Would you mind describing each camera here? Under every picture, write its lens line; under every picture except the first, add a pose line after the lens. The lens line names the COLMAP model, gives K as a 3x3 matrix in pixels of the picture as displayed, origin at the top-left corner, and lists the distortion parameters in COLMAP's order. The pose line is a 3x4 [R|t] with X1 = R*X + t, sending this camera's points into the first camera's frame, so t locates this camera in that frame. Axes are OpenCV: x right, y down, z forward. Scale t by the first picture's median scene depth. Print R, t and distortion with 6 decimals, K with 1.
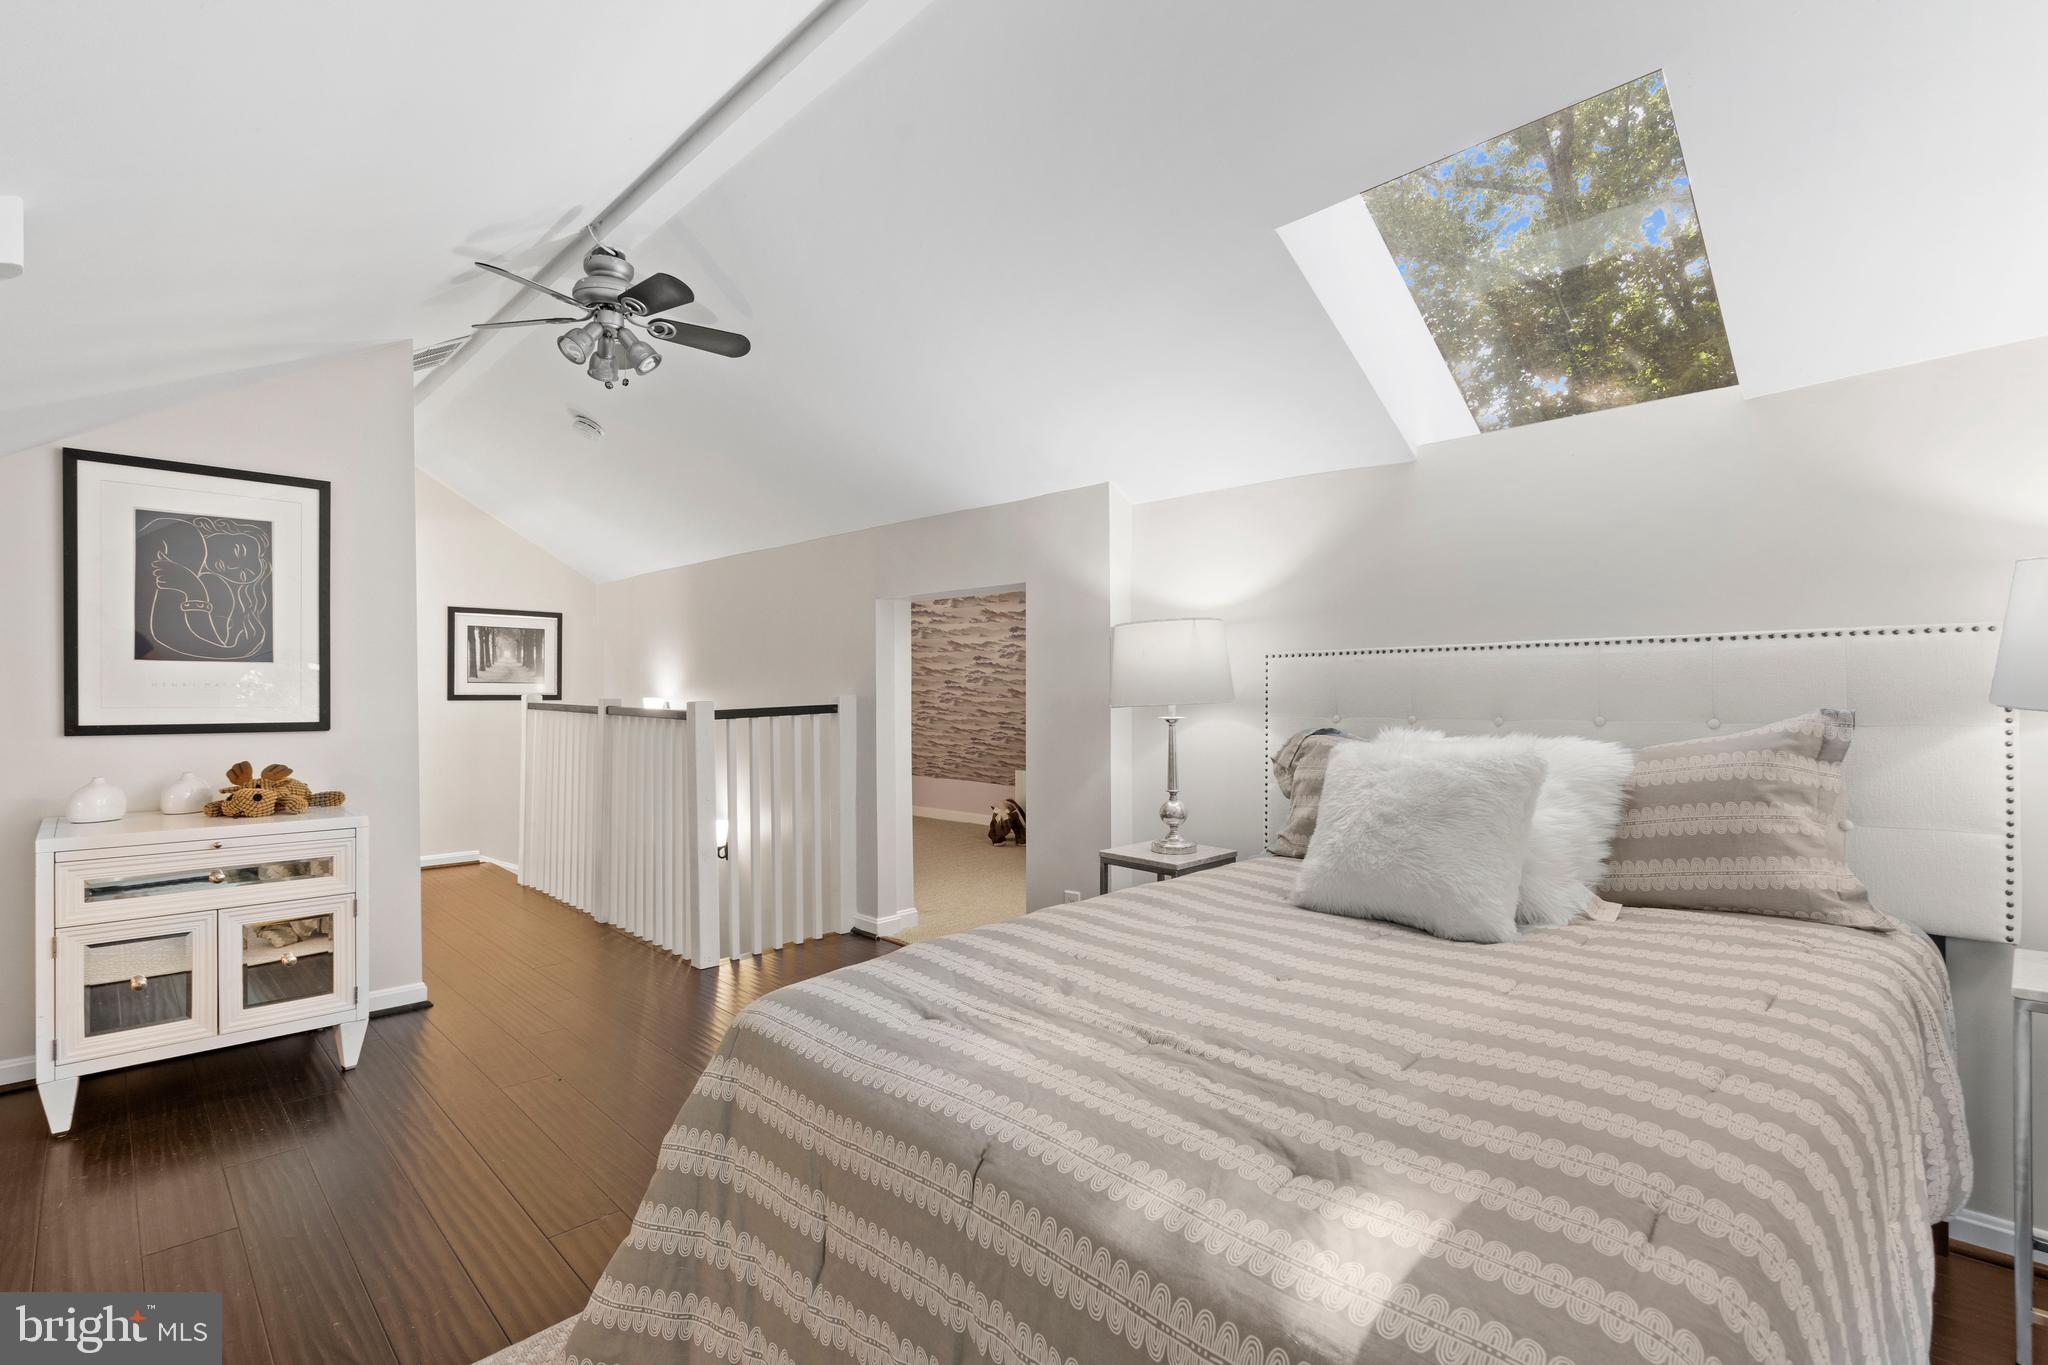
lens RADIAL K [[940.2, 0, 1018.7], [0, 940.2, 701.4], [0, 0, 1]] dist [-0.004459, 0.002388]
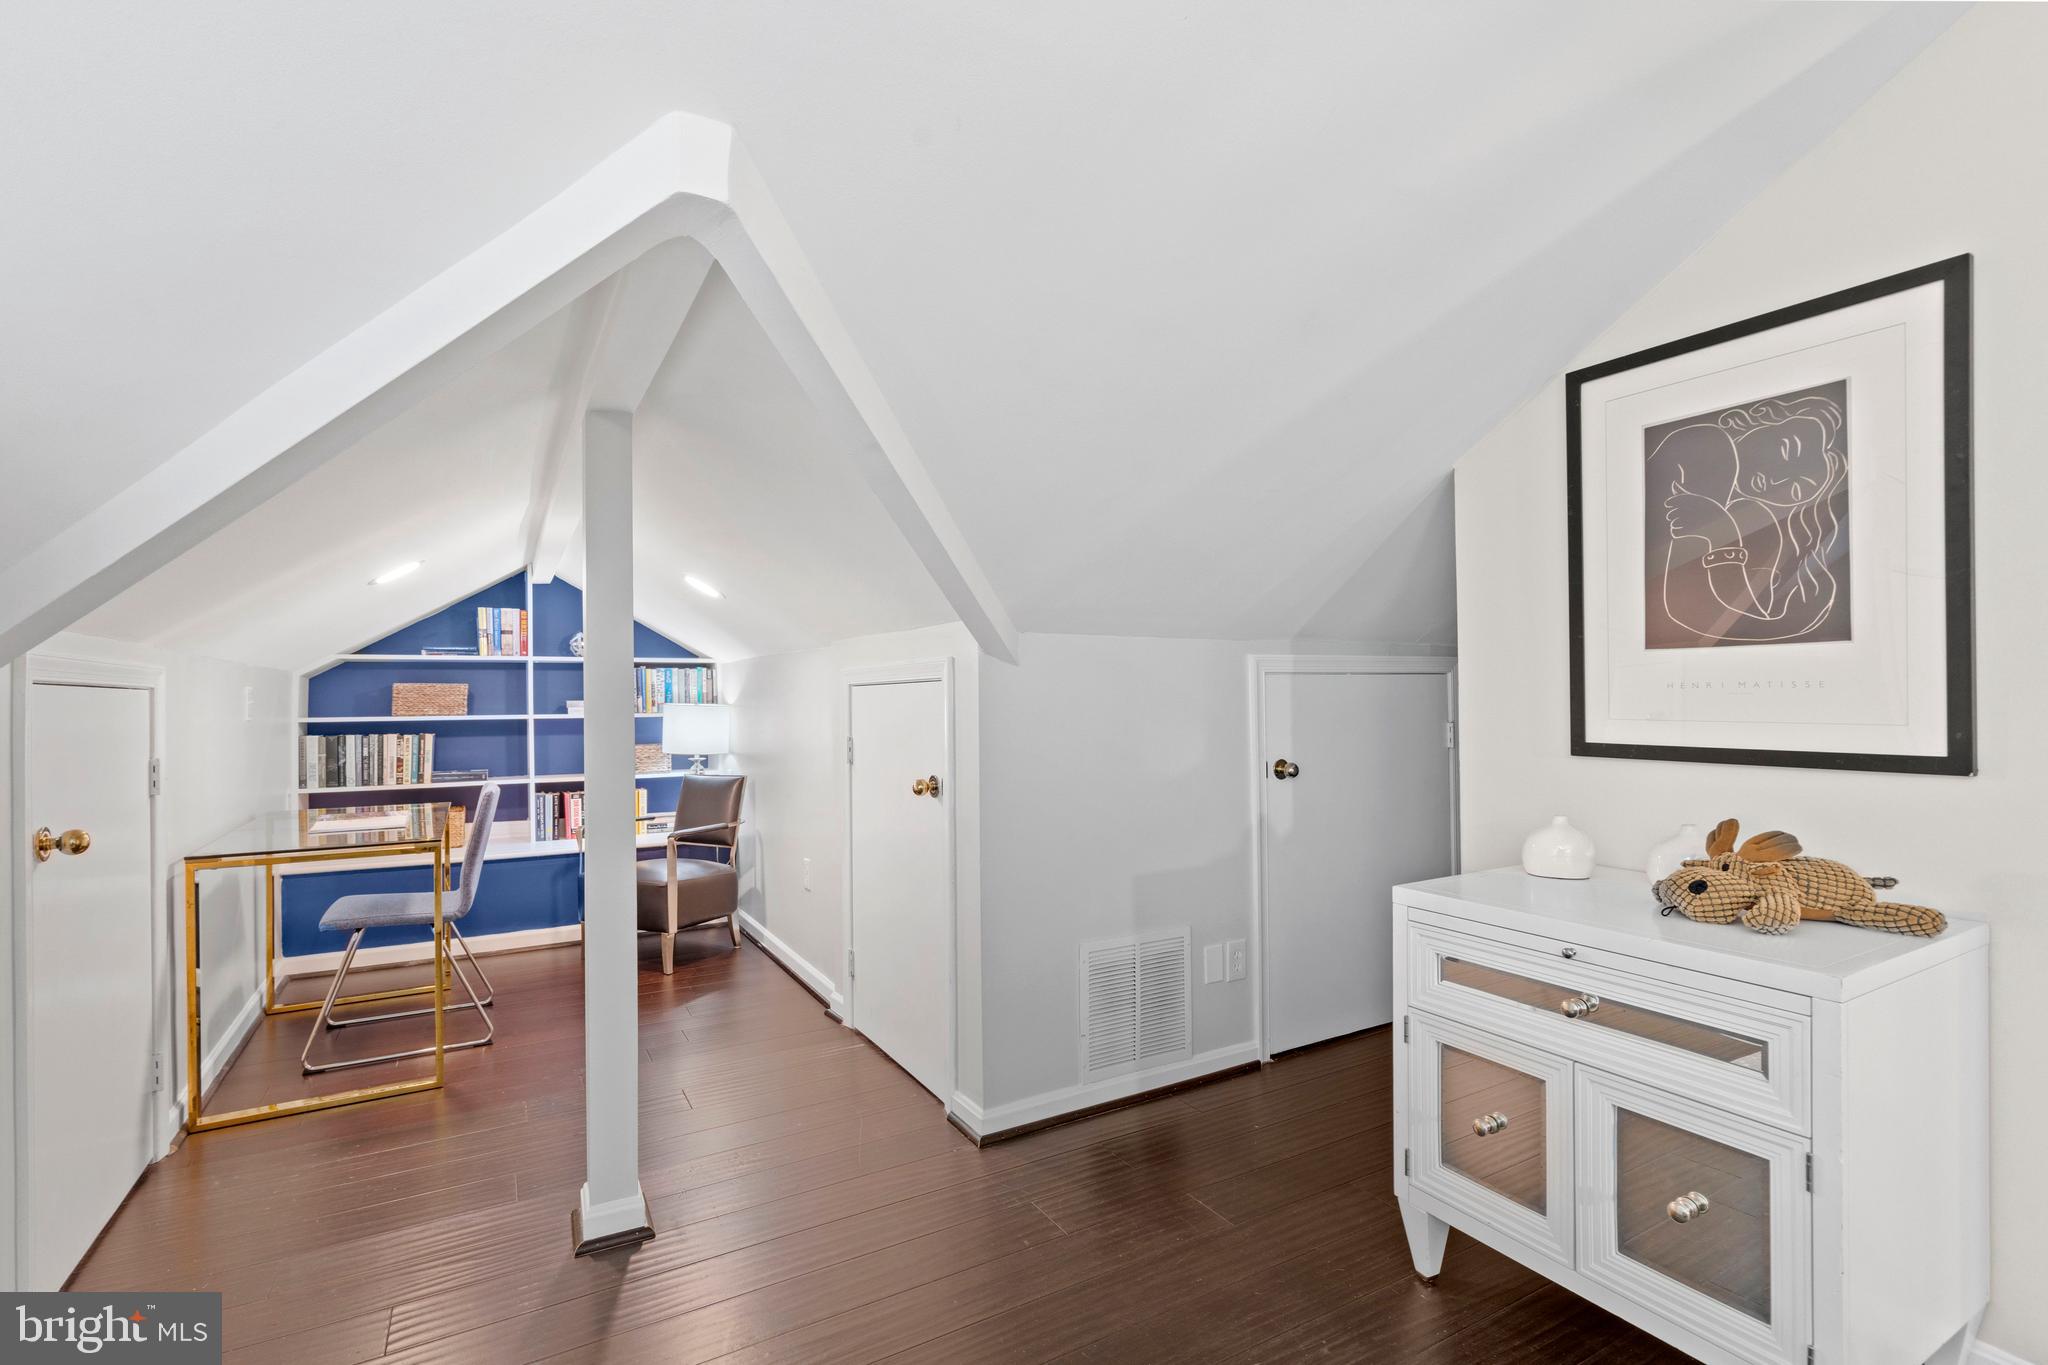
lens RADIAL K [[940.2, 0, 1011.2], [0, 940.2, 698.6], [0, 0, 1]] dist [-0.004459, 0.002388]
pose [[-0.263856, 0.001984, -0.964560, -0.147204], [-0.002717, 0.999992, 0.002800, -0.008272], [0.964558, 0.003359, -0.263848, 0.660989]]
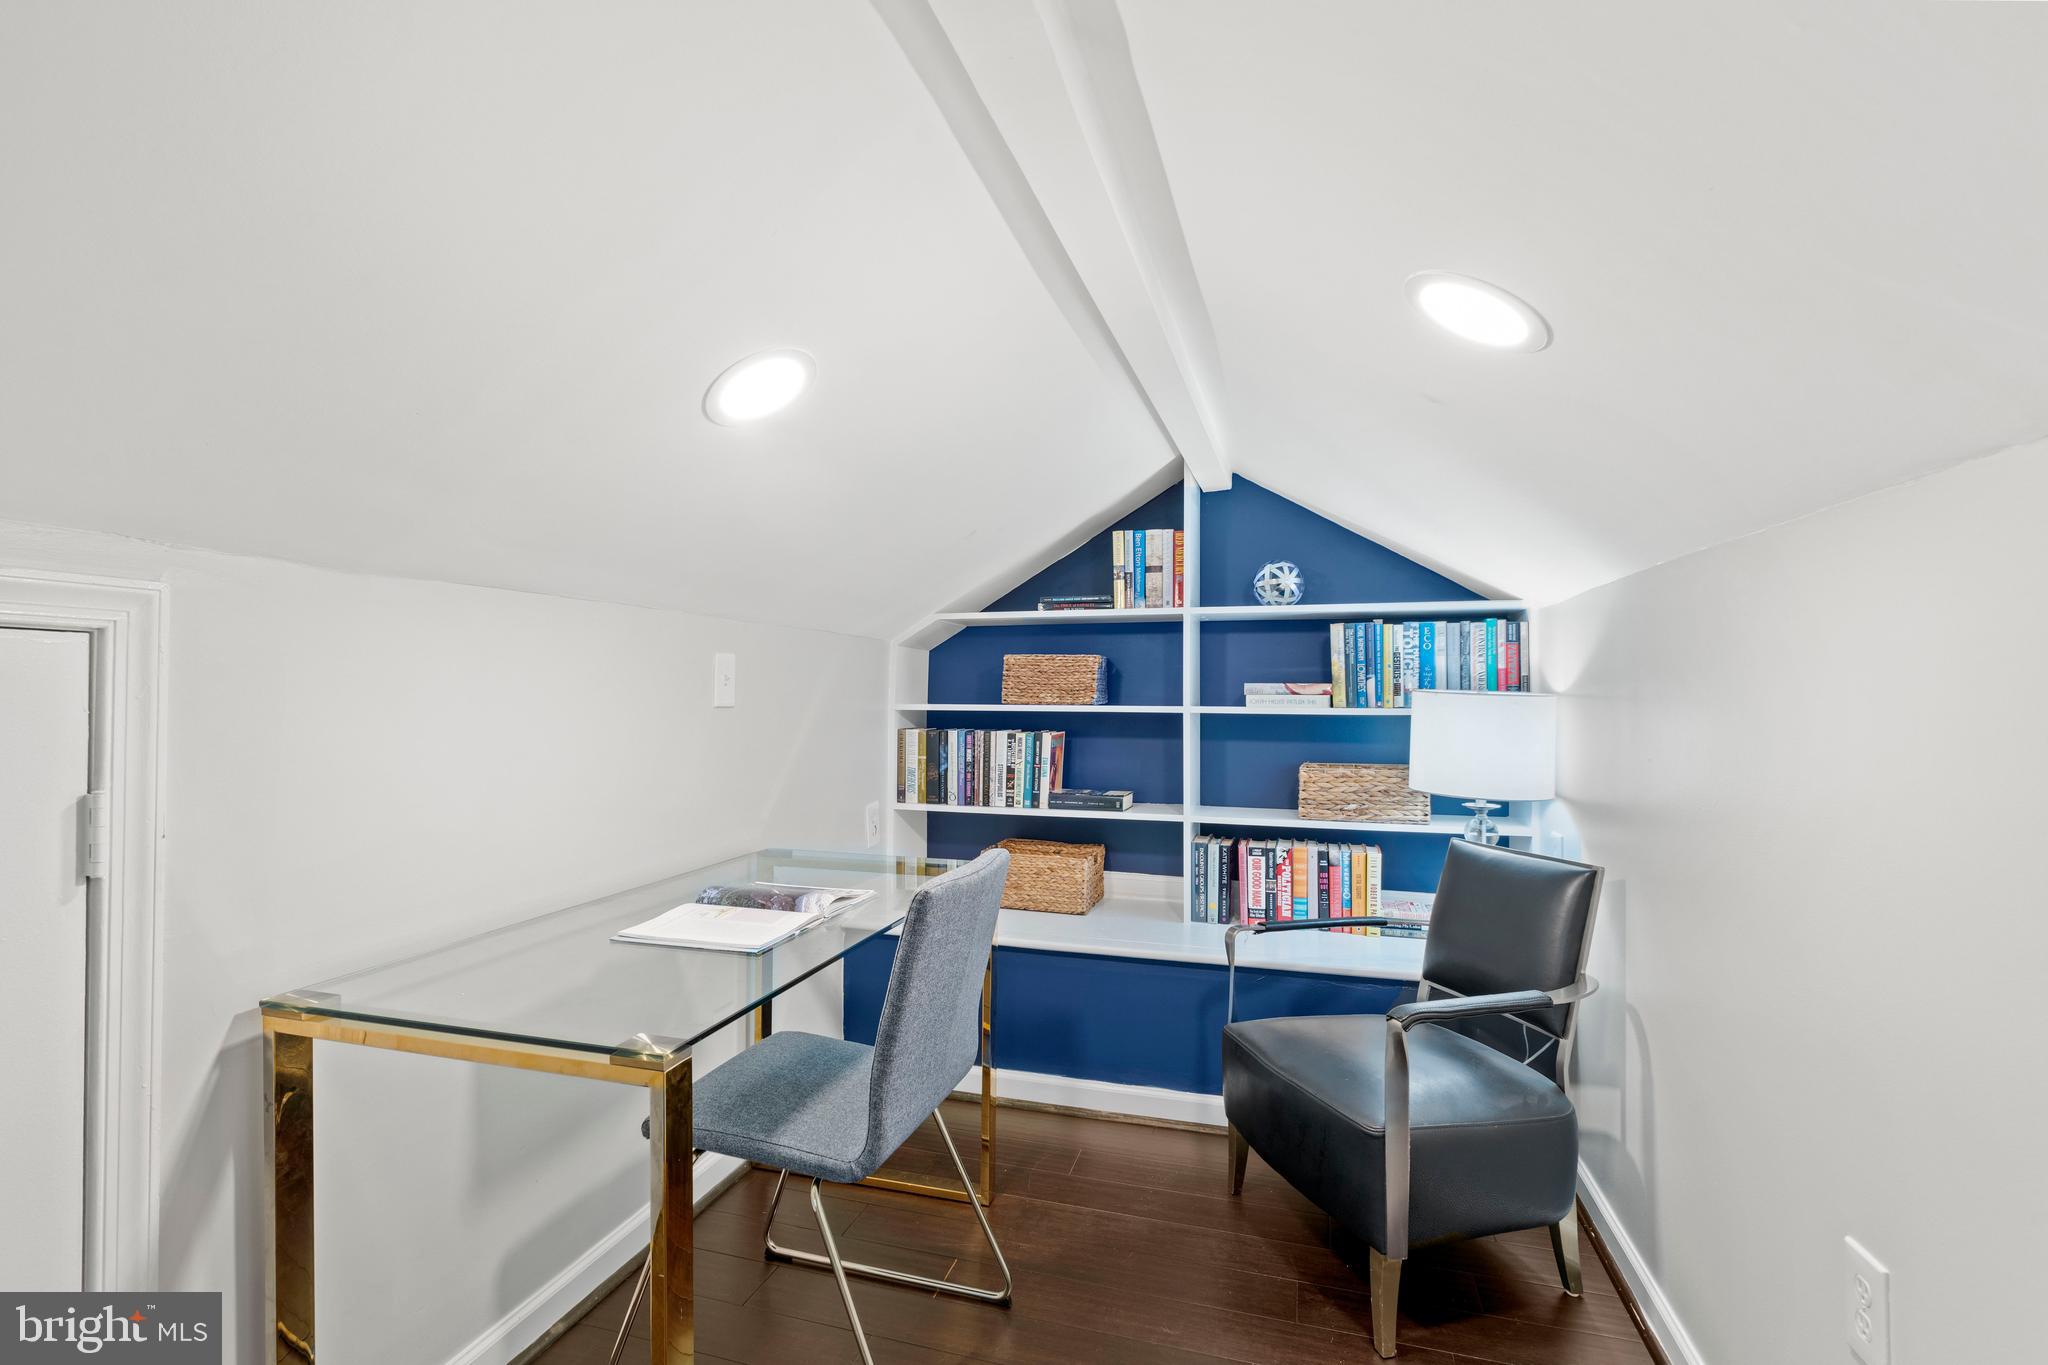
lens RADIAL K [[940.2, 0, 1012.1], [0, 940.2, 690.9], [0, 0, 1]] dist [-0.004459, 0.002388]
pose [[-0.881340, -0.002668, -0.472475, -0.843606], [-0.008727, 0.999905, 0.010633, 0.001463], [0.472402, 0.013495, -0.881280, 0.220263]]
